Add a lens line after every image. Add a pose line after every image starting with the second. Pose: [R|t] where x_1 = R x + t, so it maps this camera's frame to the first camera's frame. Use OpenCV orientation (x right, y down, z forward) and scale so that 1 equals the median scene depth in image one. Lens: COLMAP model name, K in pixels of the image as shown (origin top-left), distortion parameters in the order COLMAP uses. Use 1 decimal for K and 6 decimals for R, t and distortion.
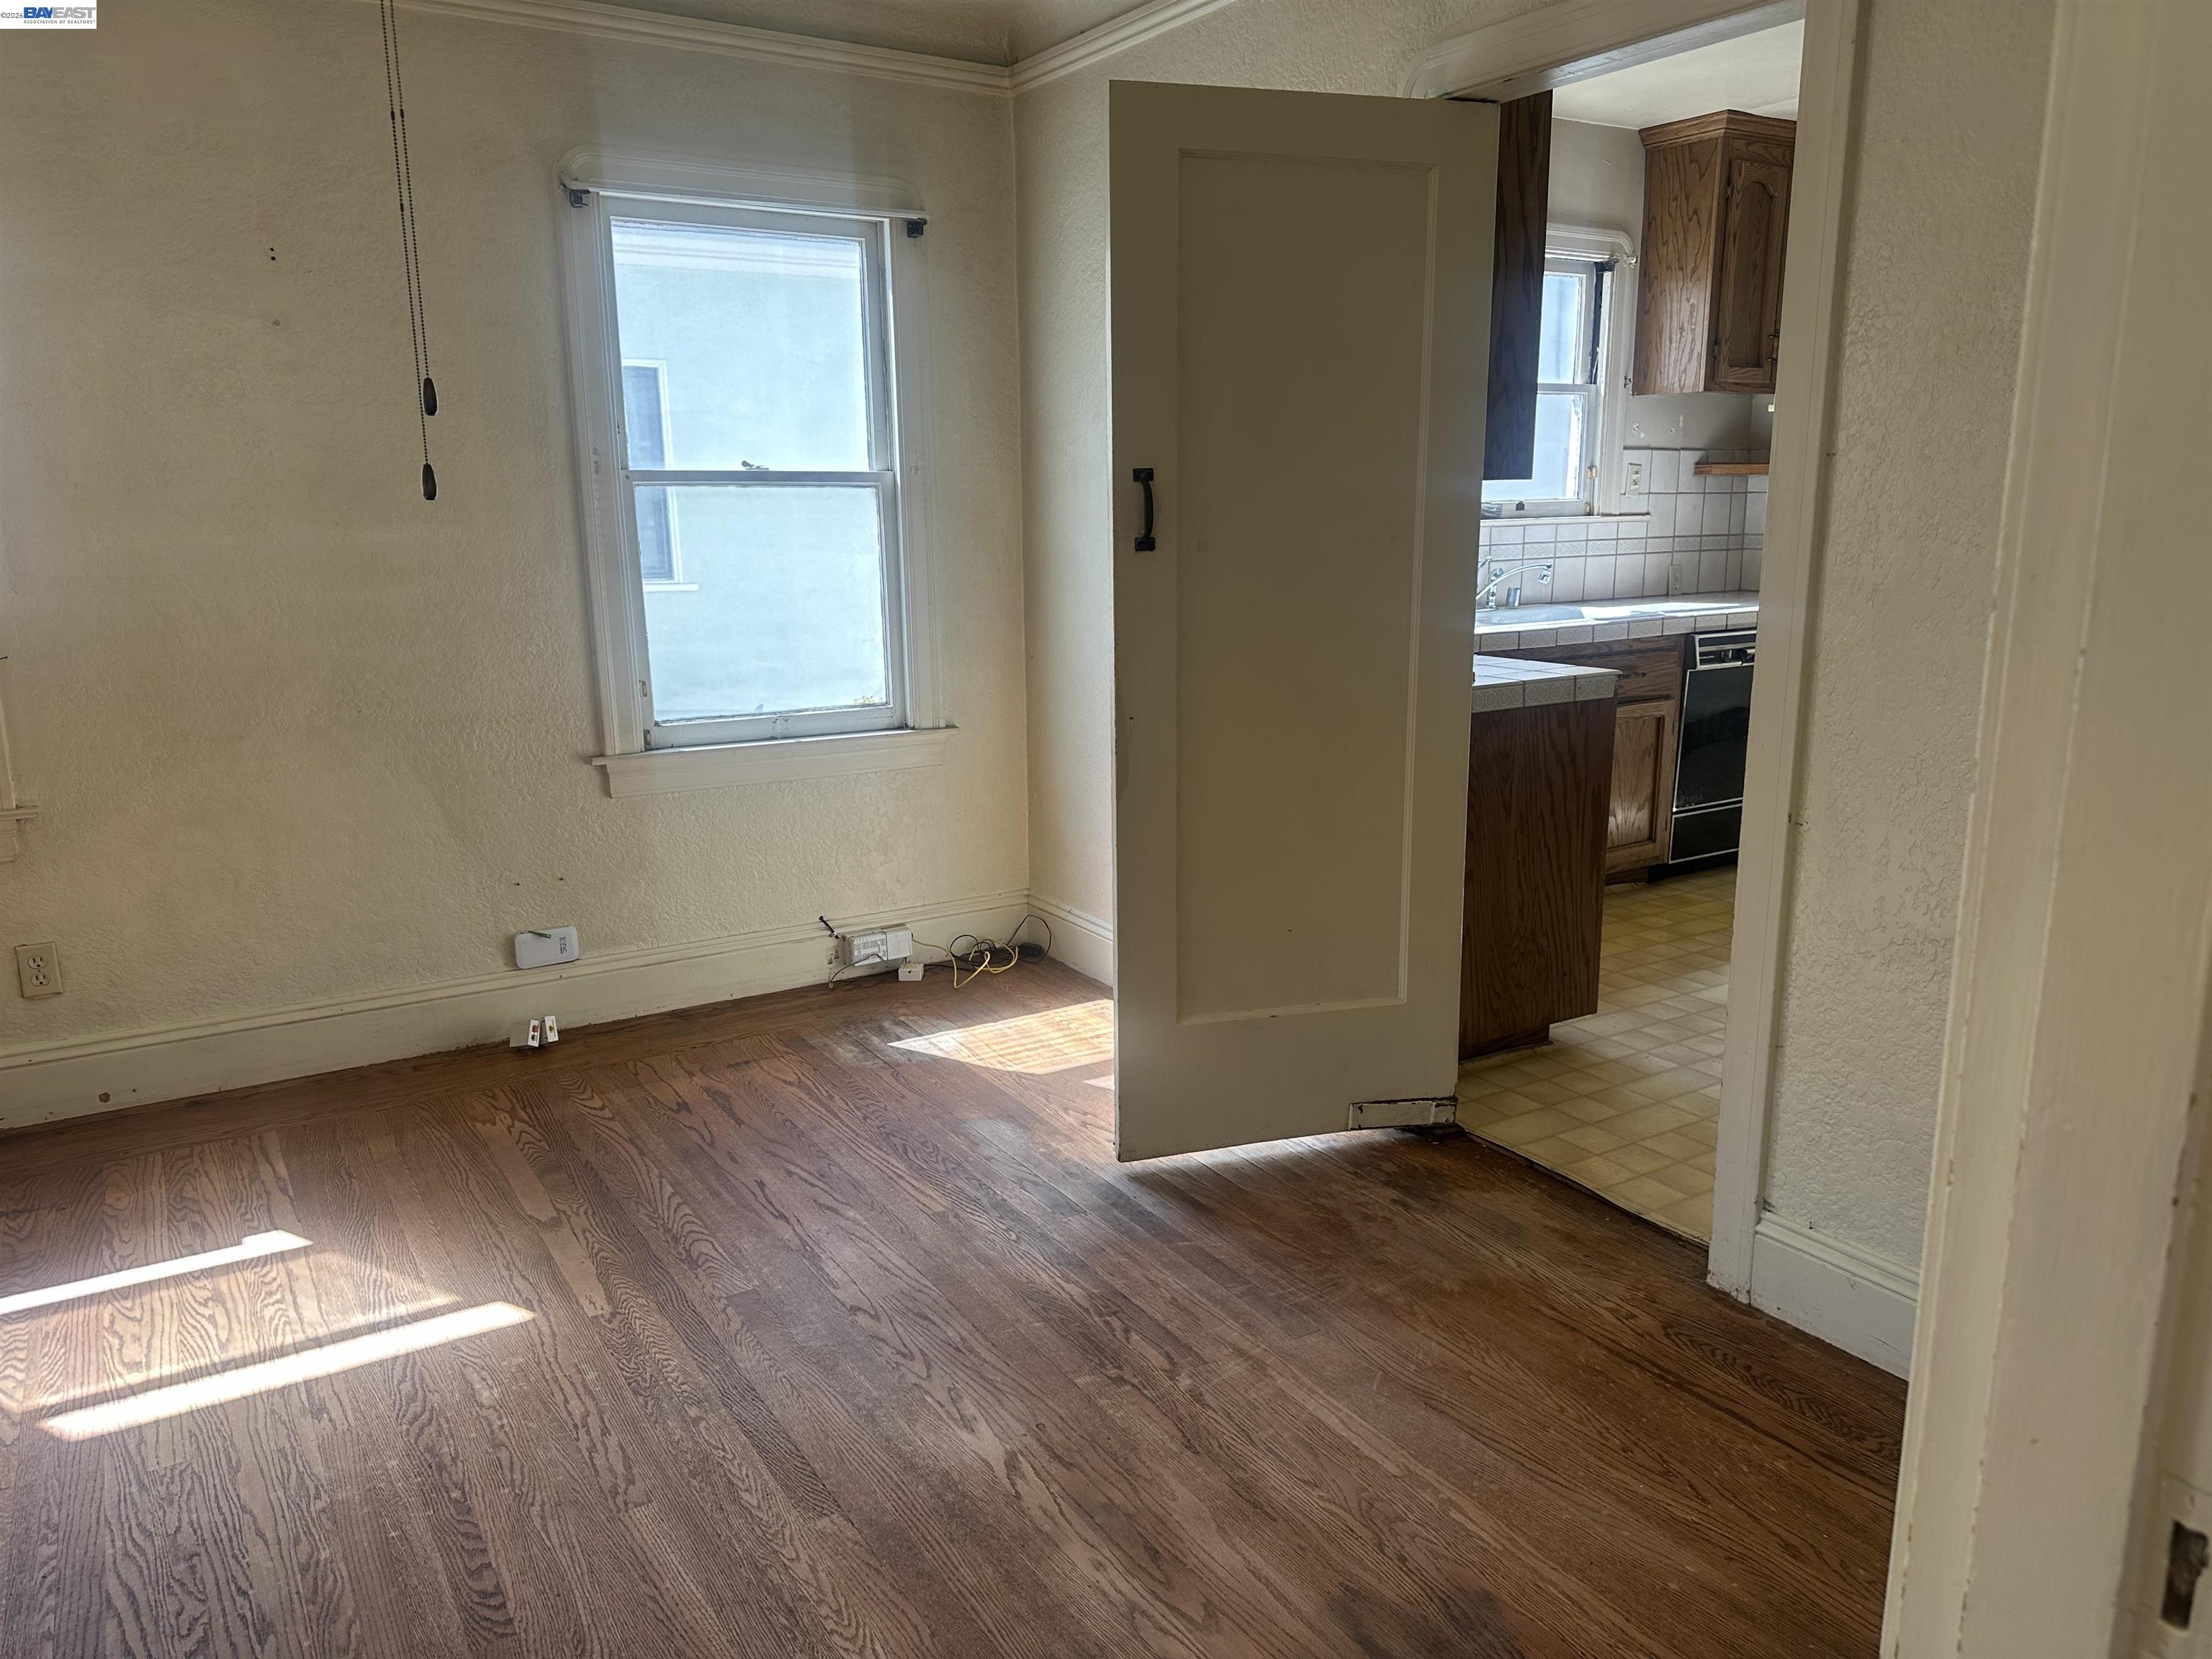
lens RADIAL K [[1552.4, 0, 1124.2], [0, 1552.4, 825.1], [0, 0, 1]] dist [0.068232, -0.082041]
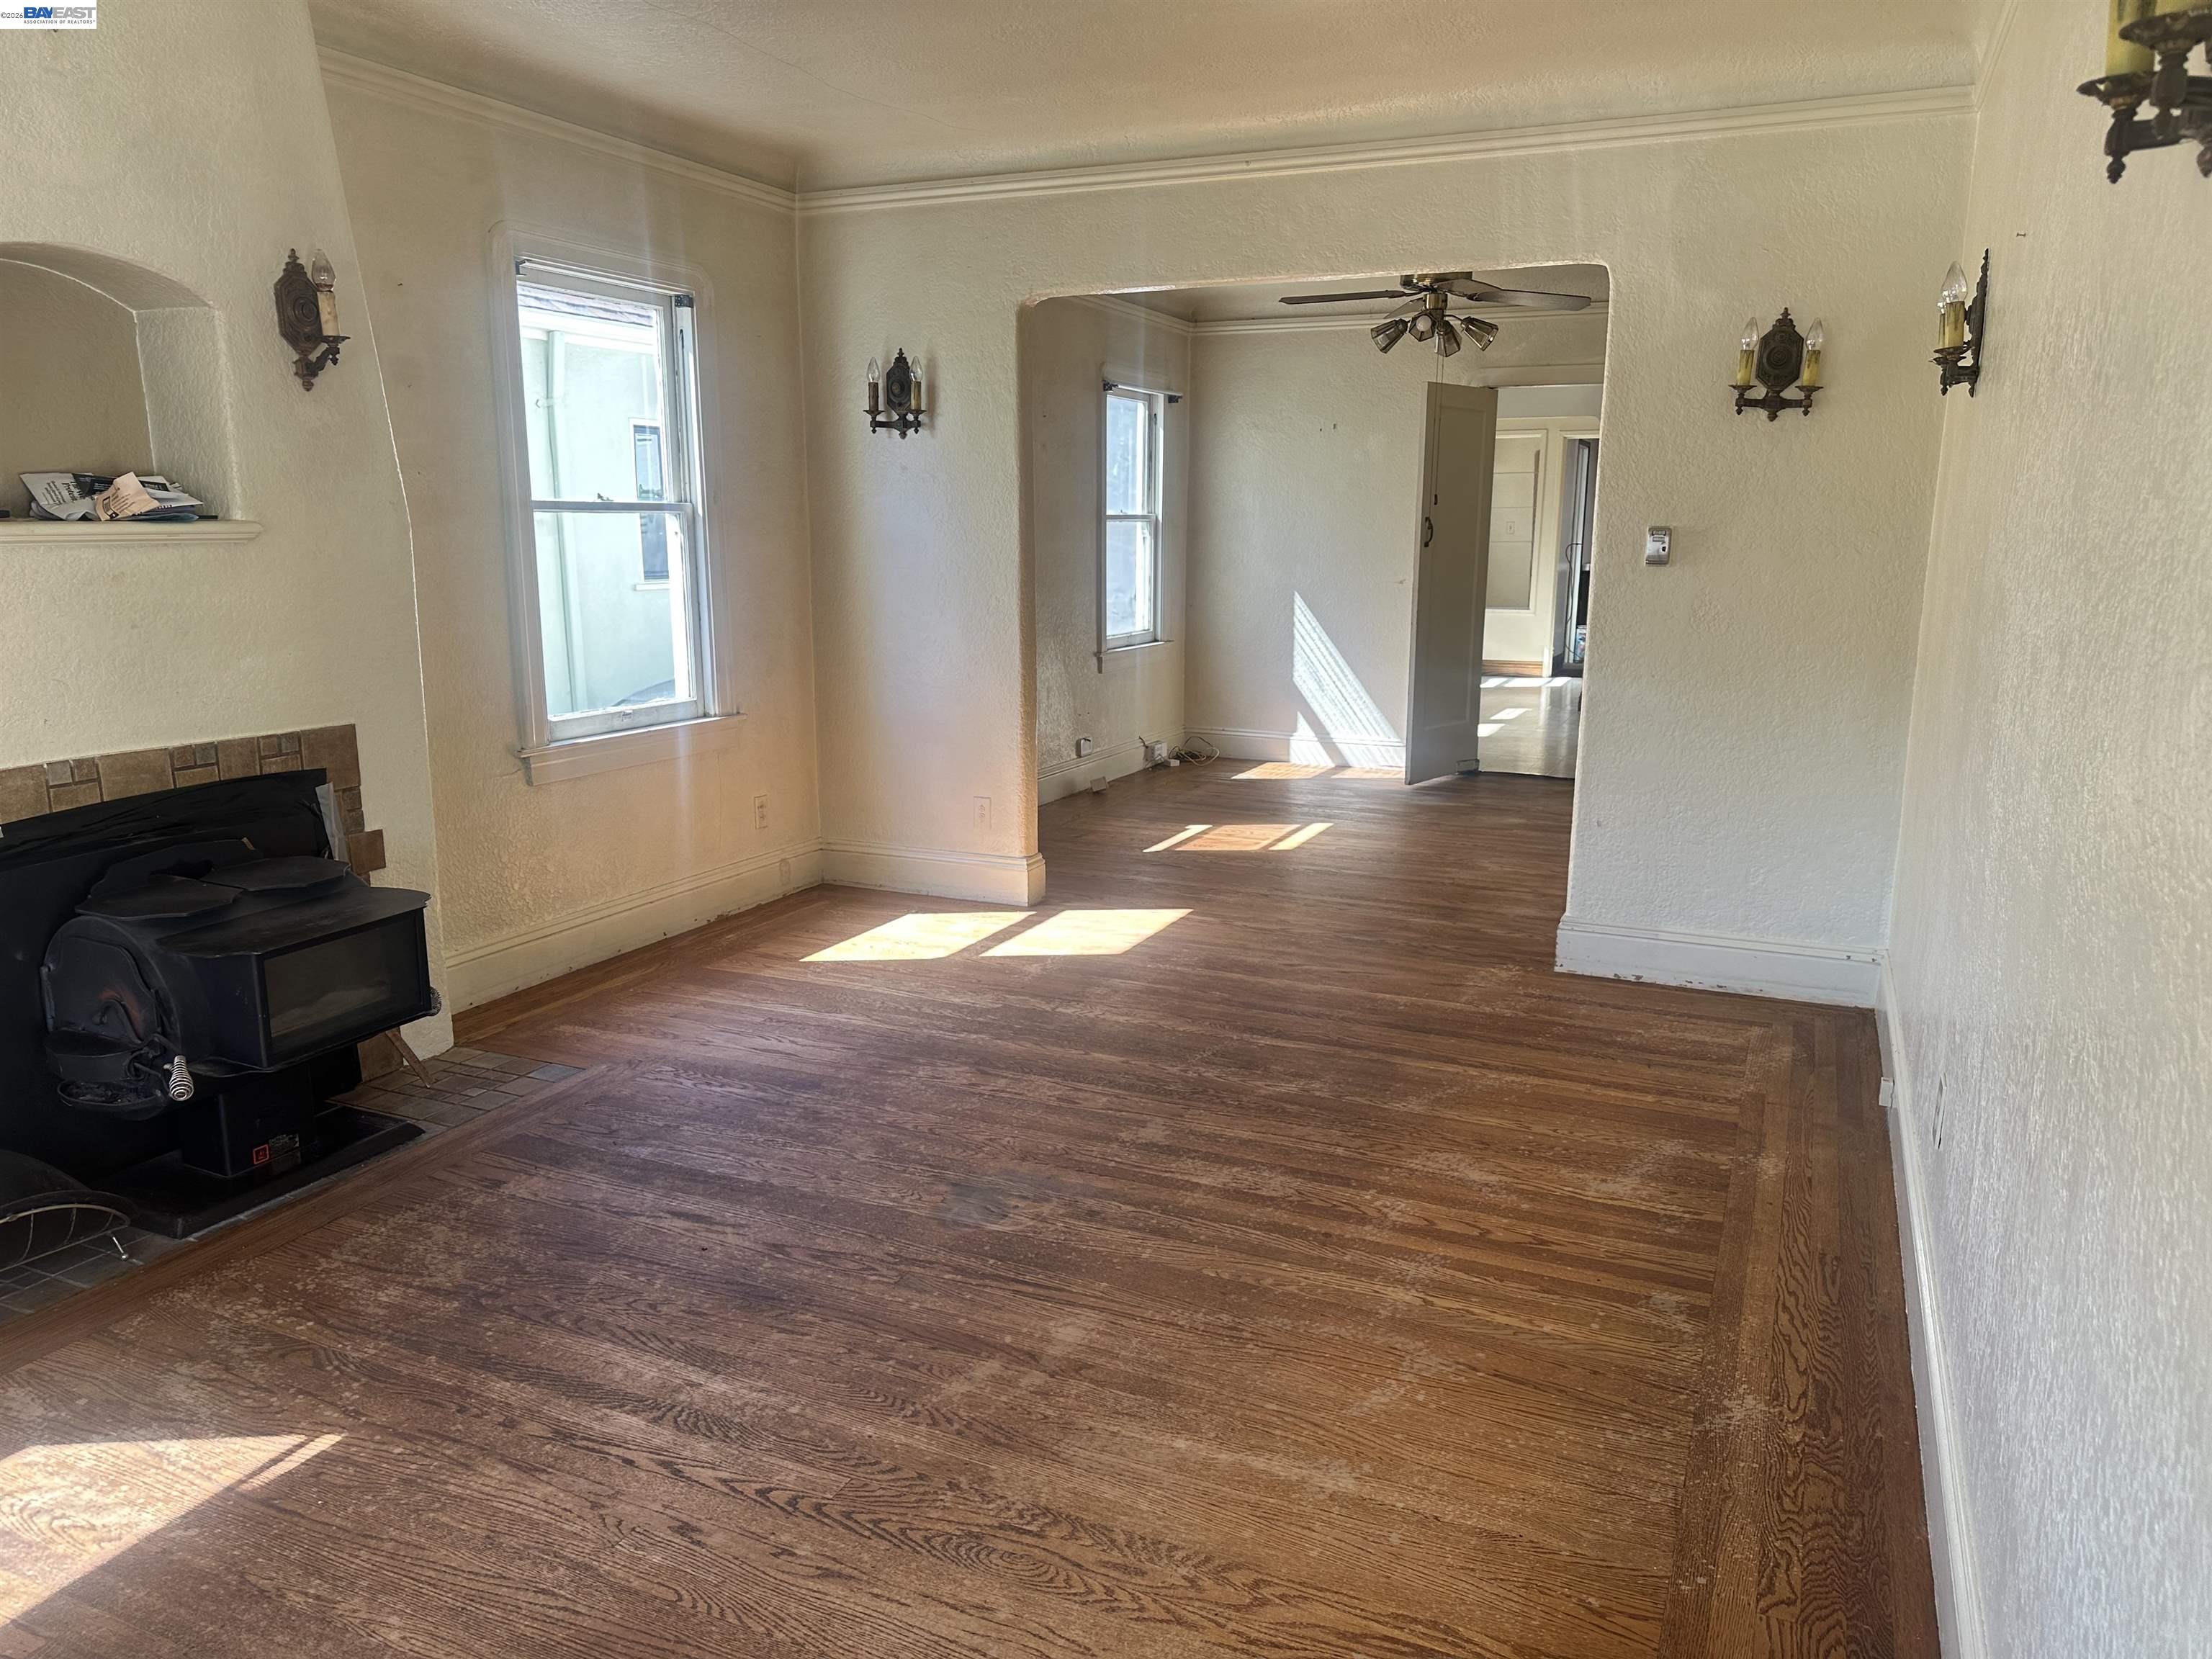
lens RADIAL K [[1552.4, 0, 1103.5], [0, 1552.4, 824.3], [0, 0, 1]] dist [0.068232, -0.082041]
pose [[0.837567, -0.092429, 0.538459, -1.053244], [0.101860, 0.994723, 0.012306, 0.113806], [-0.536755, 0.044540, 0.842562, -0.522026]]
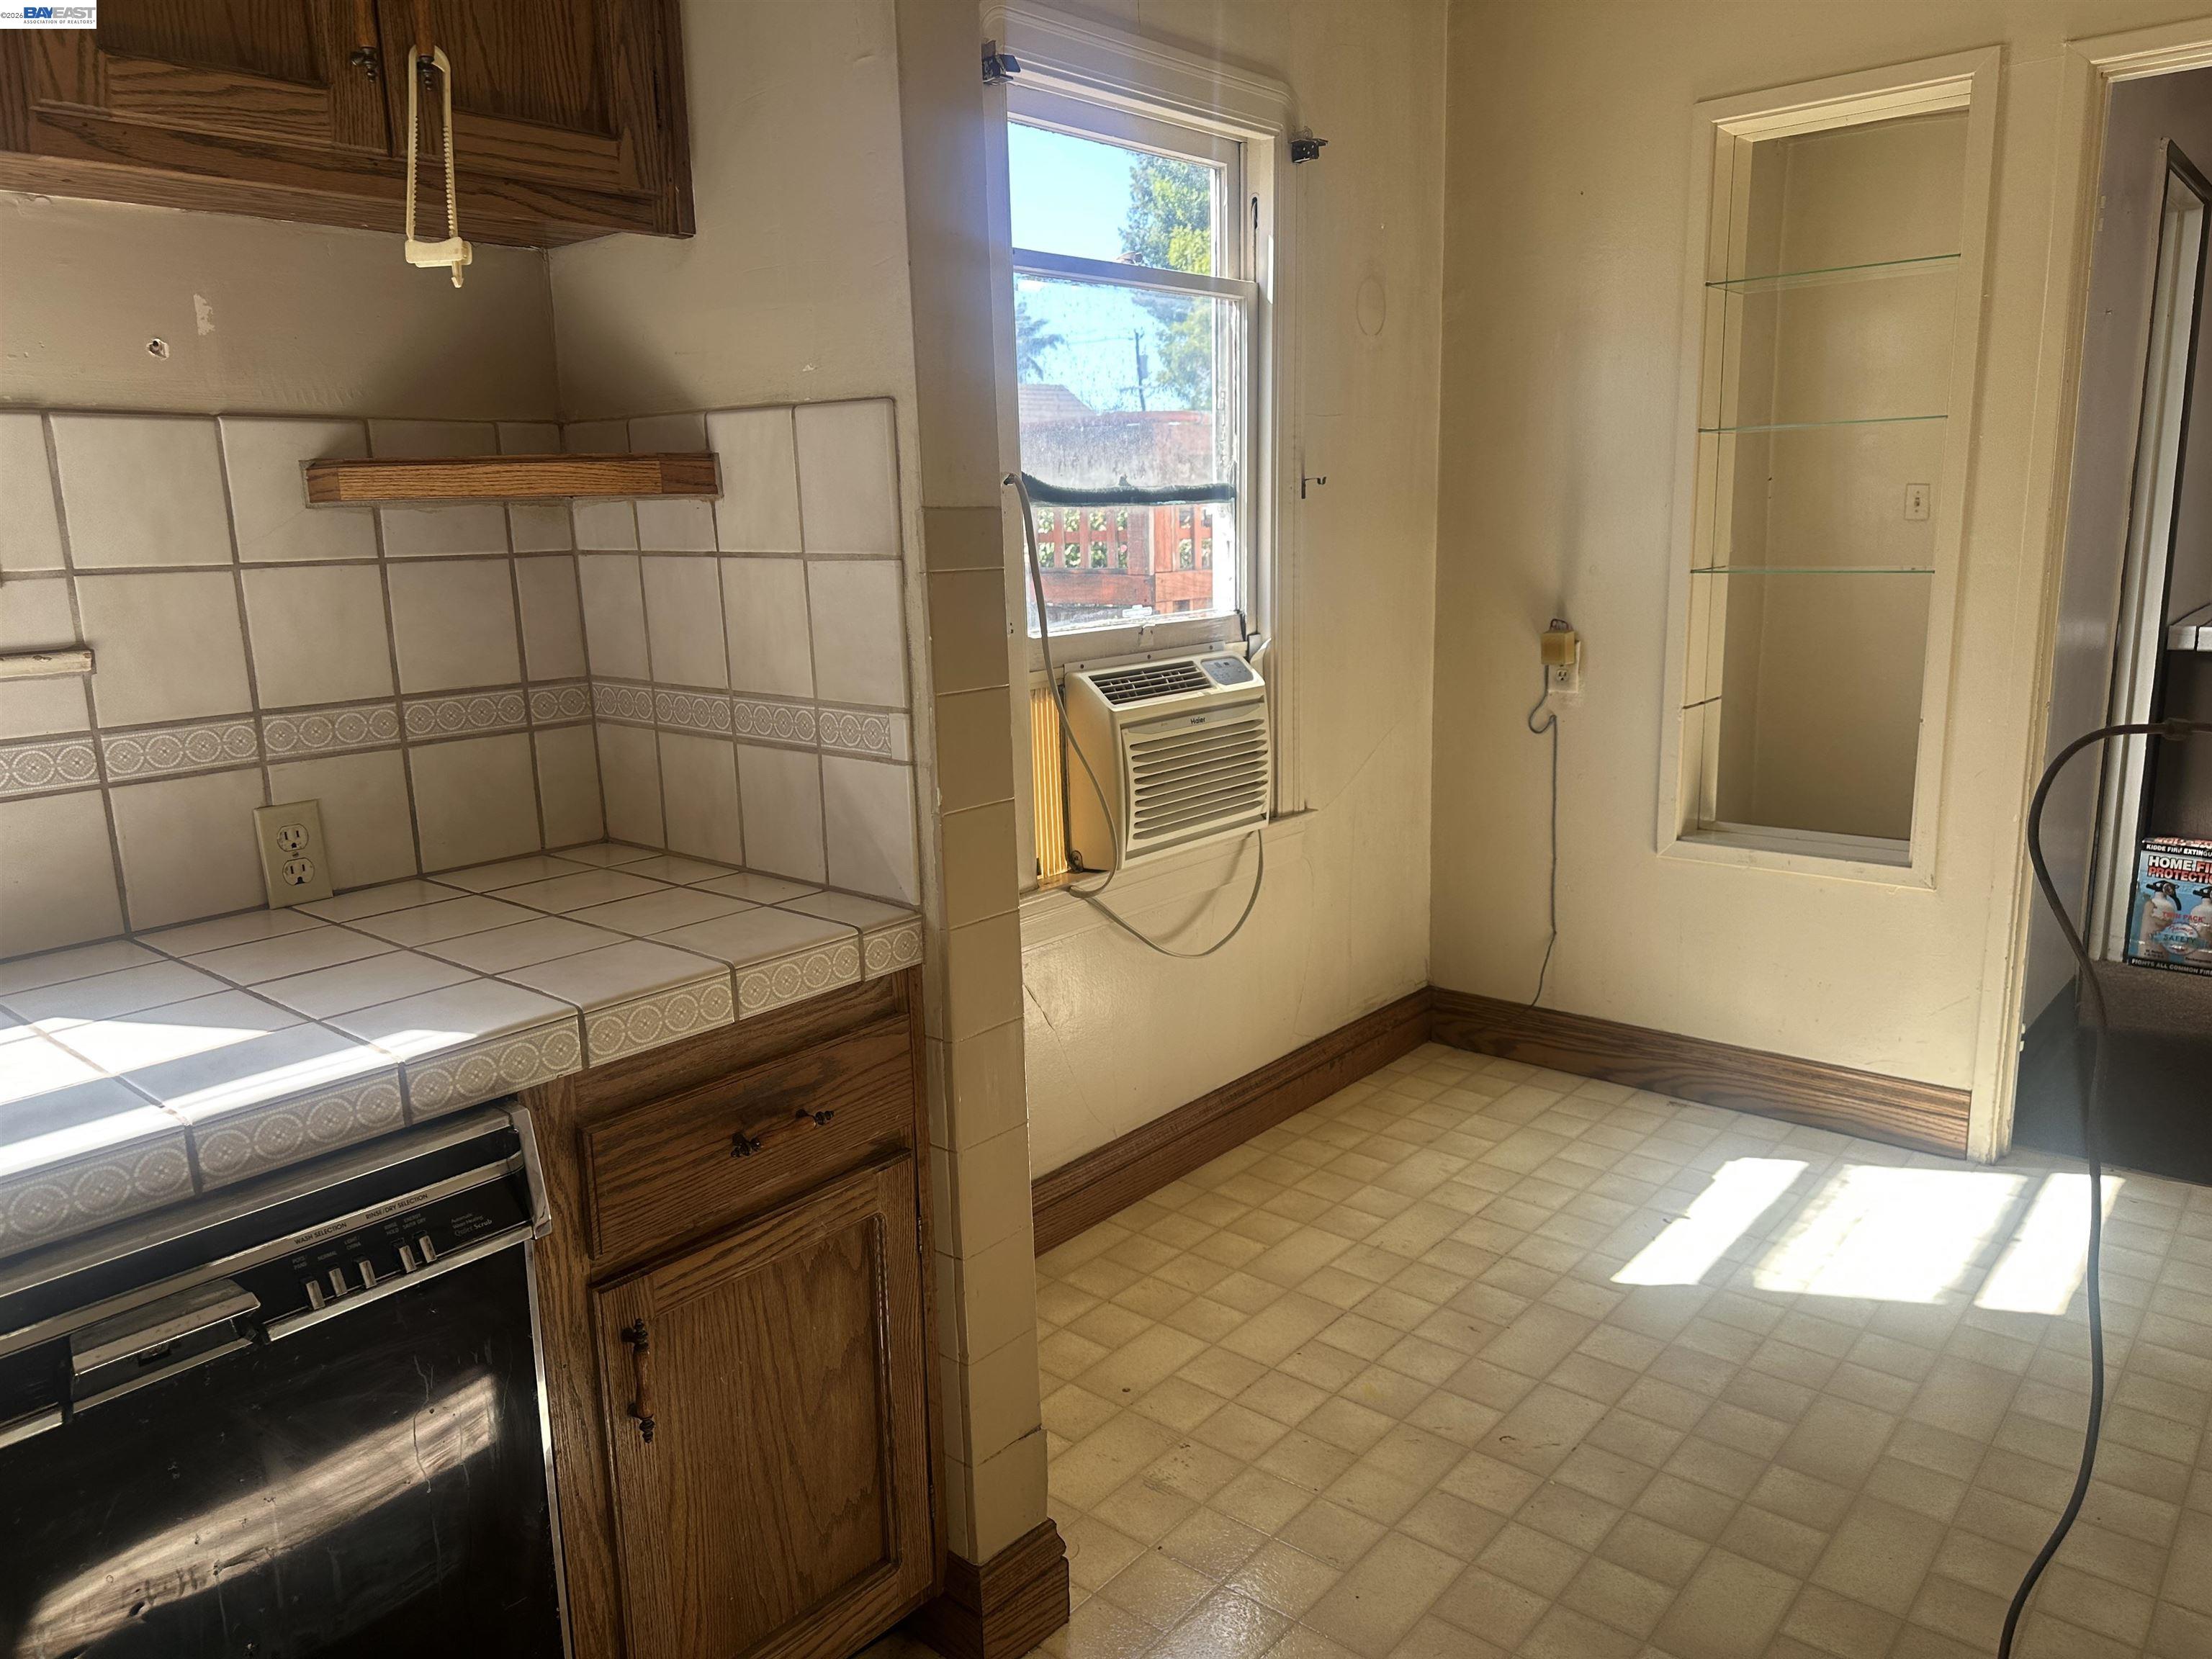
lens RADIAL K [[1552.4, 0, 1091.9], [0, 1552.4, 838.5], [0, 0, 1]] dist [0.068232, -0.082041]
pose [[0.957716, -0.079157, 0.276612, 0.457487], [0.081673, 0.996656, 0.002435, -0.163220], [-0.275879, 0.020259, 0.960979, 0.739965]]
